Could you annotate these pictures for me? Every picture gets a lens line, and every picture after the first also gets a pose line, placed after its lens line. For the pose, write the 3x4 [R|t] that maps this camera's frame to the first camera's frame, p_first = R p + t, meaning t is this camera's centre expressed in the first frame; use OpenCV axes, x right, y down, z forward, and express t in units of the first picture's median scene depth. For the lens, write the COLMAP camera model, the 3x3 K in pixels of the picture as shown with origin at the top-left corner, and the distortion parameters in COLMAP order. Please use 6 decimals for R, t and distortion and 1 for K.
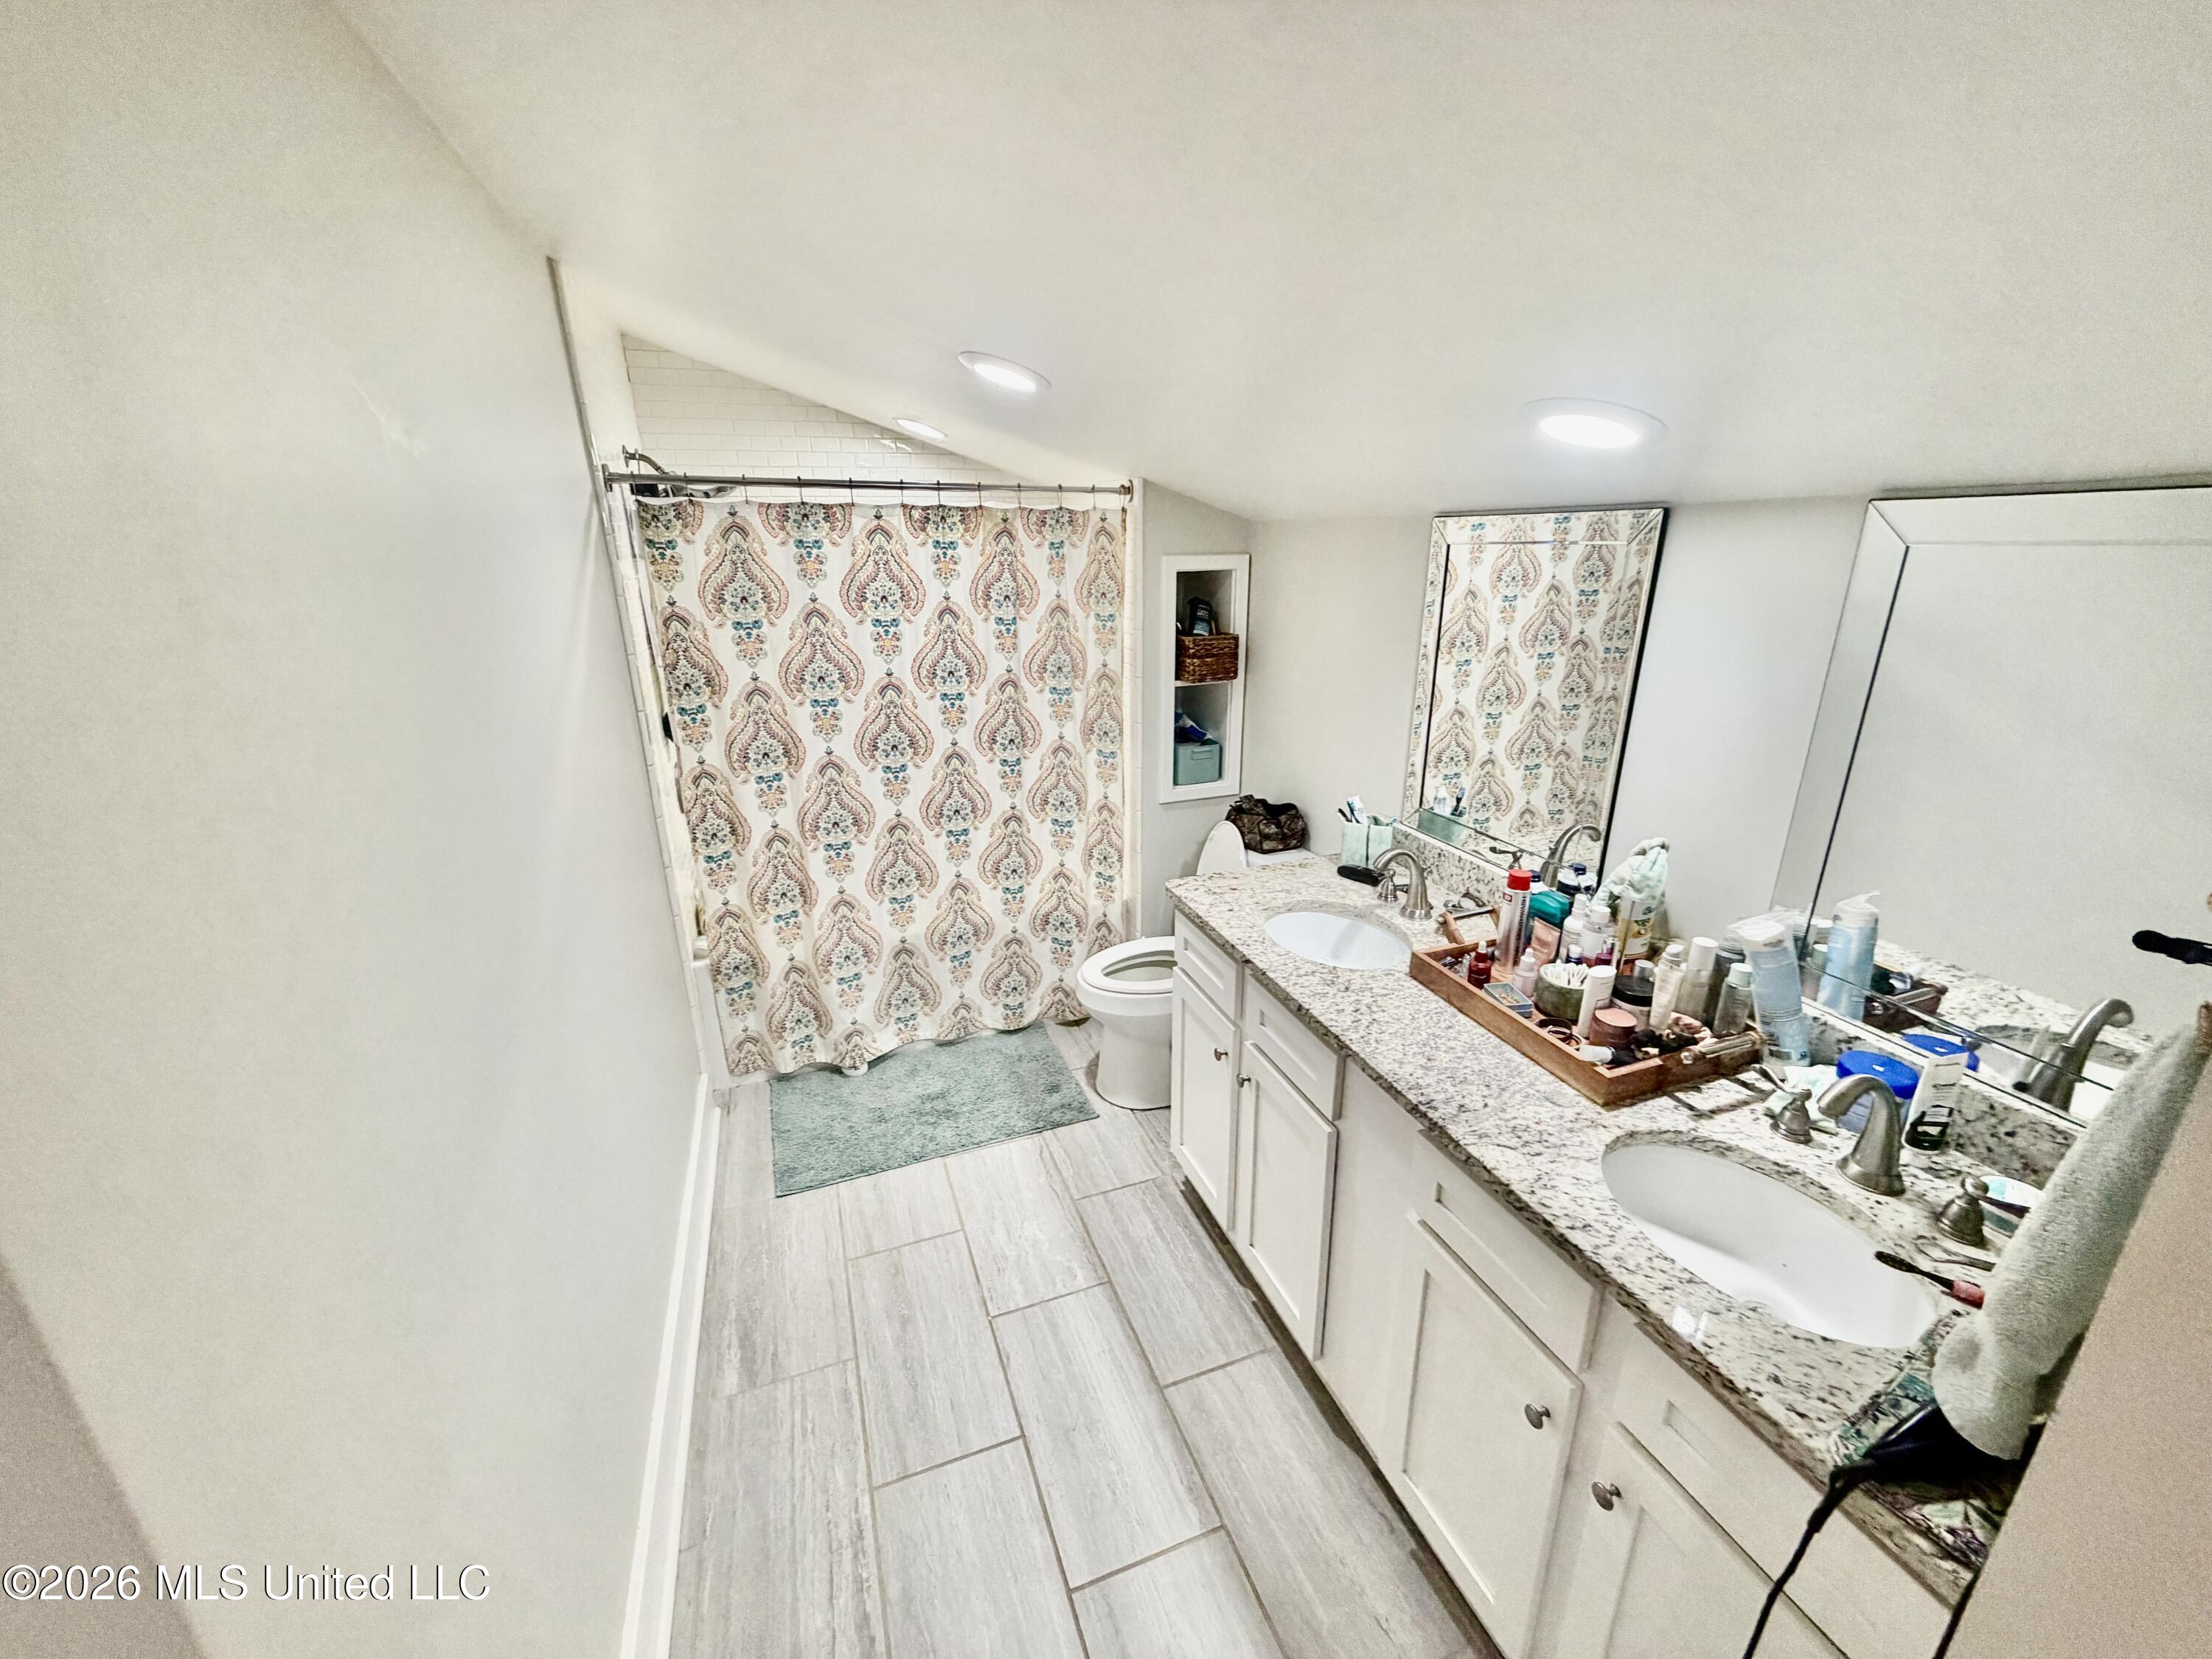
lens RADIAL K [[886.0, 0, 1110.8], [0, 886.0, 830.2], [0, 0, 1]] dist [0.000372, 0.000035]
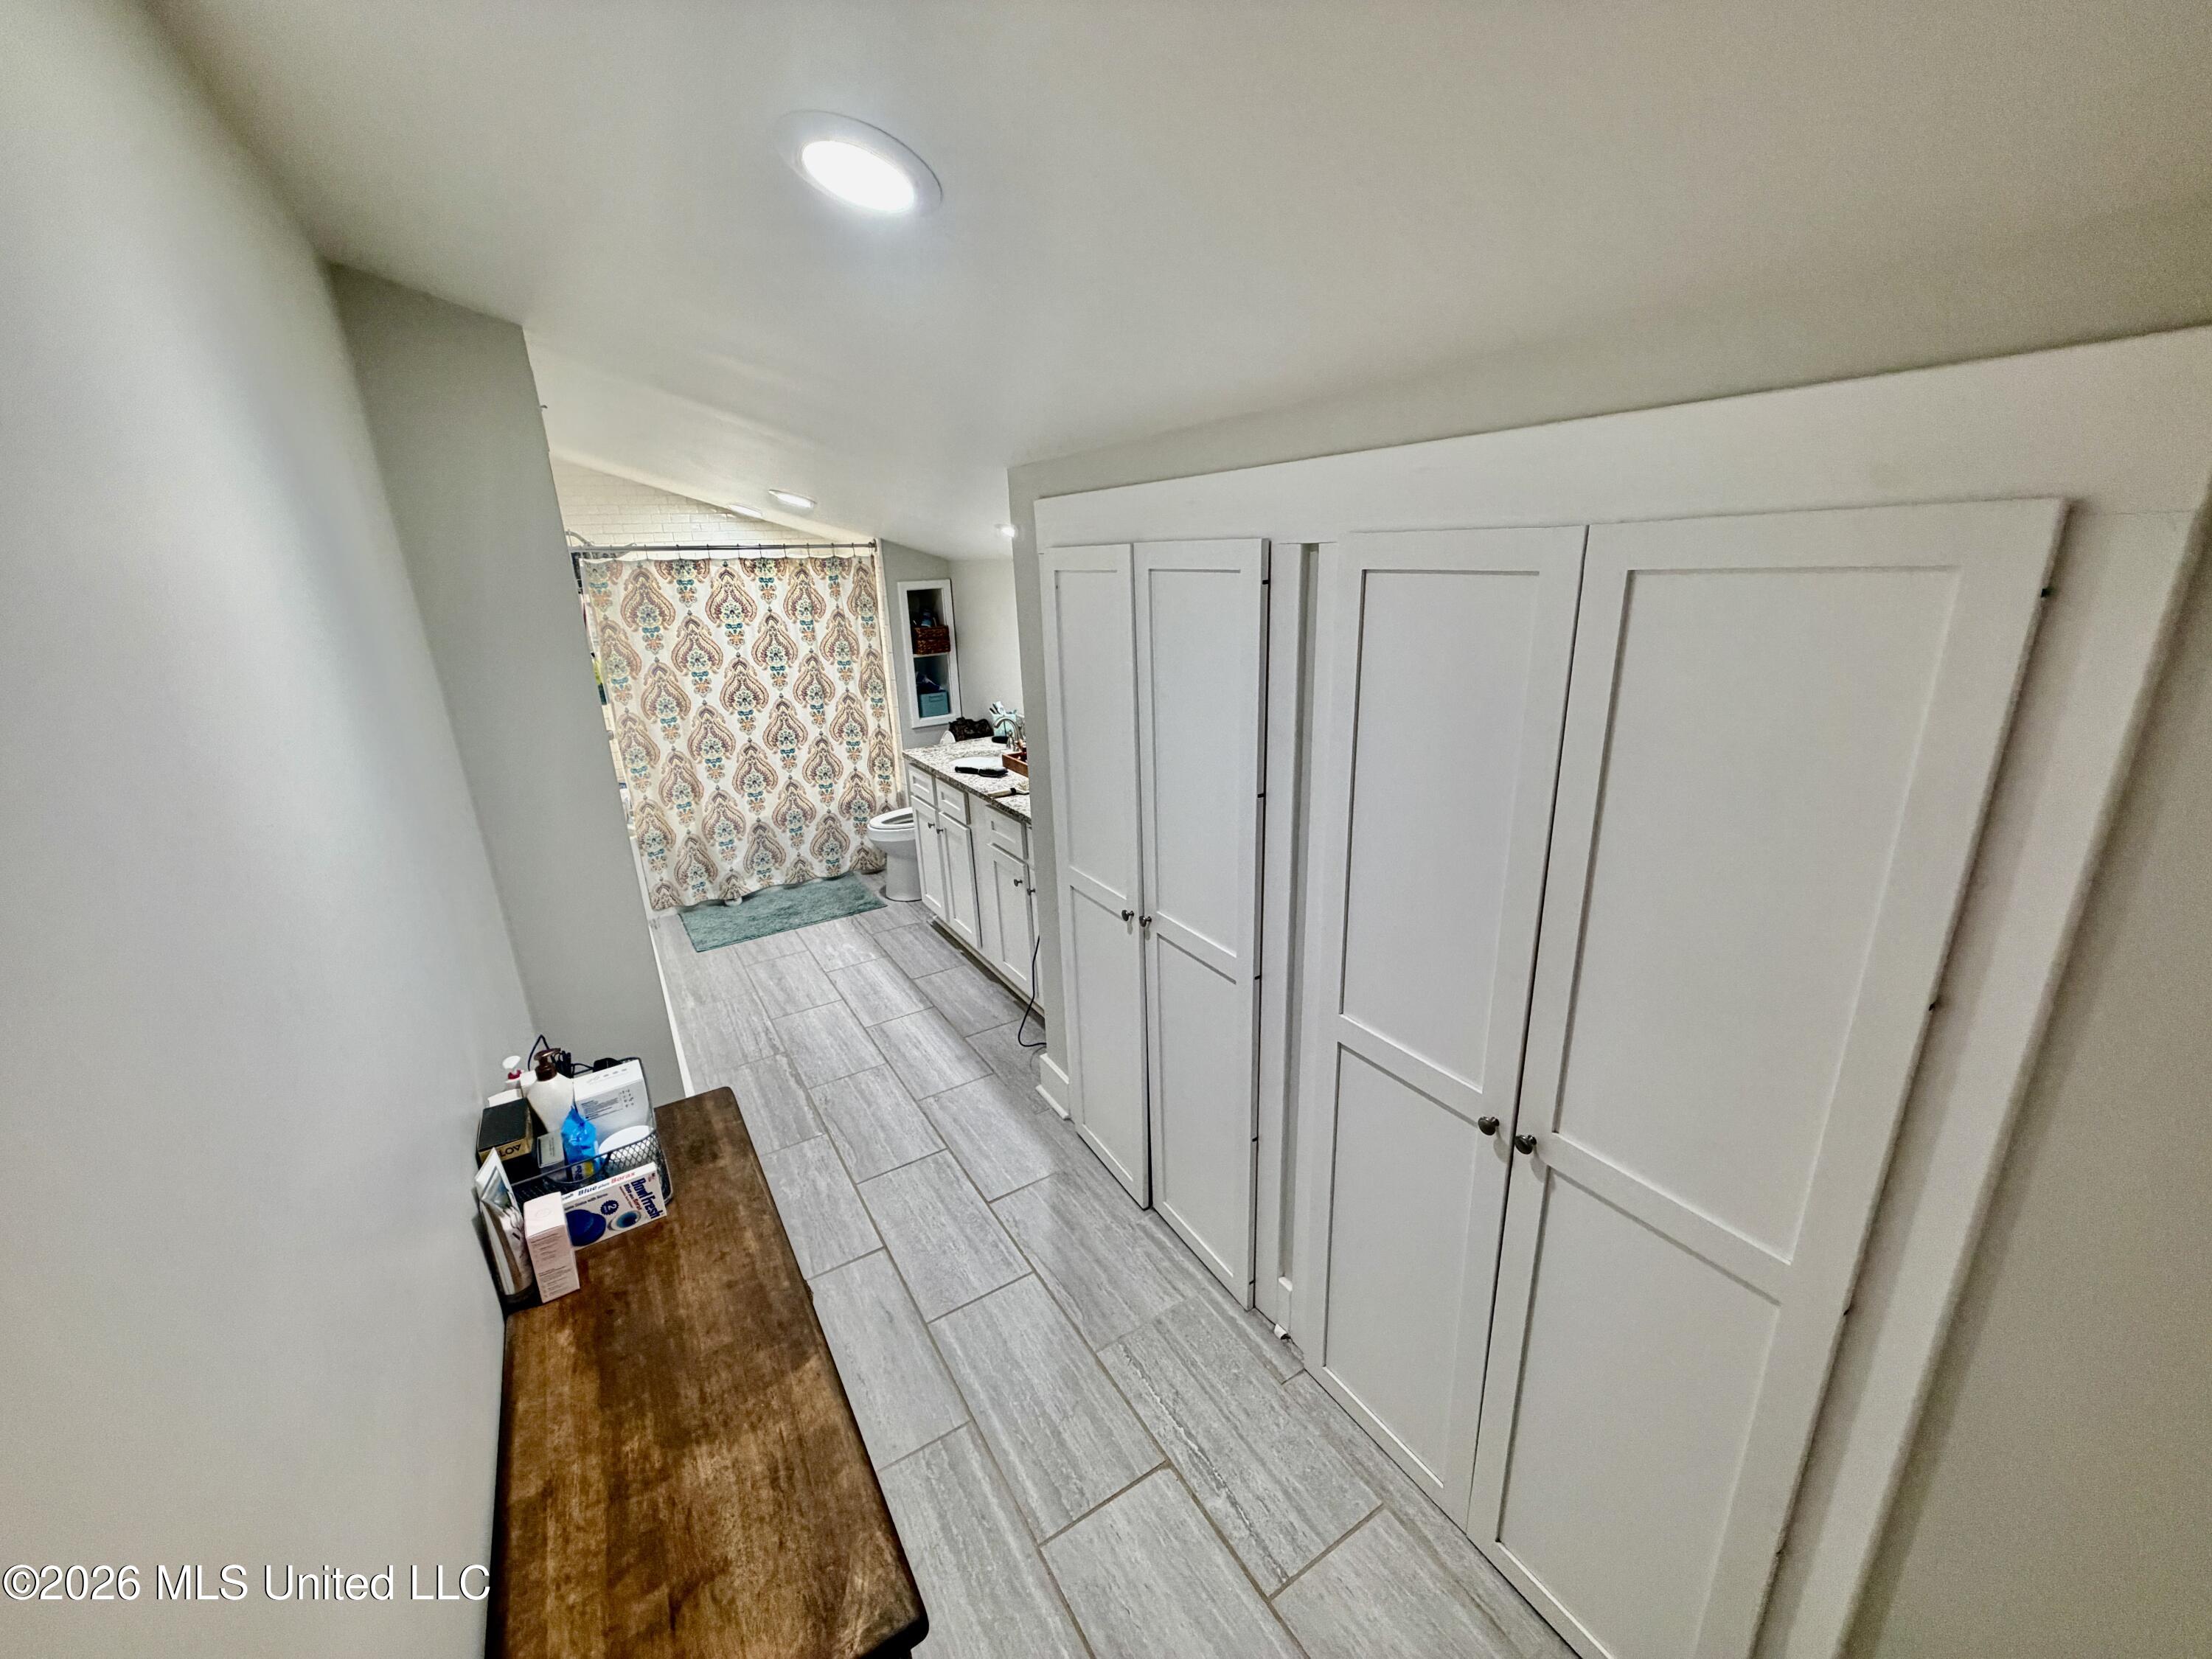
lens RADIAL K [[886.0, 0, 1108.4], [0, 886.0, 833.0], [0, 0, 1]] dist [0.000372, 0.000035]
pose [[0.981046, -0.082881, 0.175157, 0.118755], [0.085589, 0.996299, -0.007949, 0.230820], [-0.173850, 0.022790, 0.984508, -0.773014]]
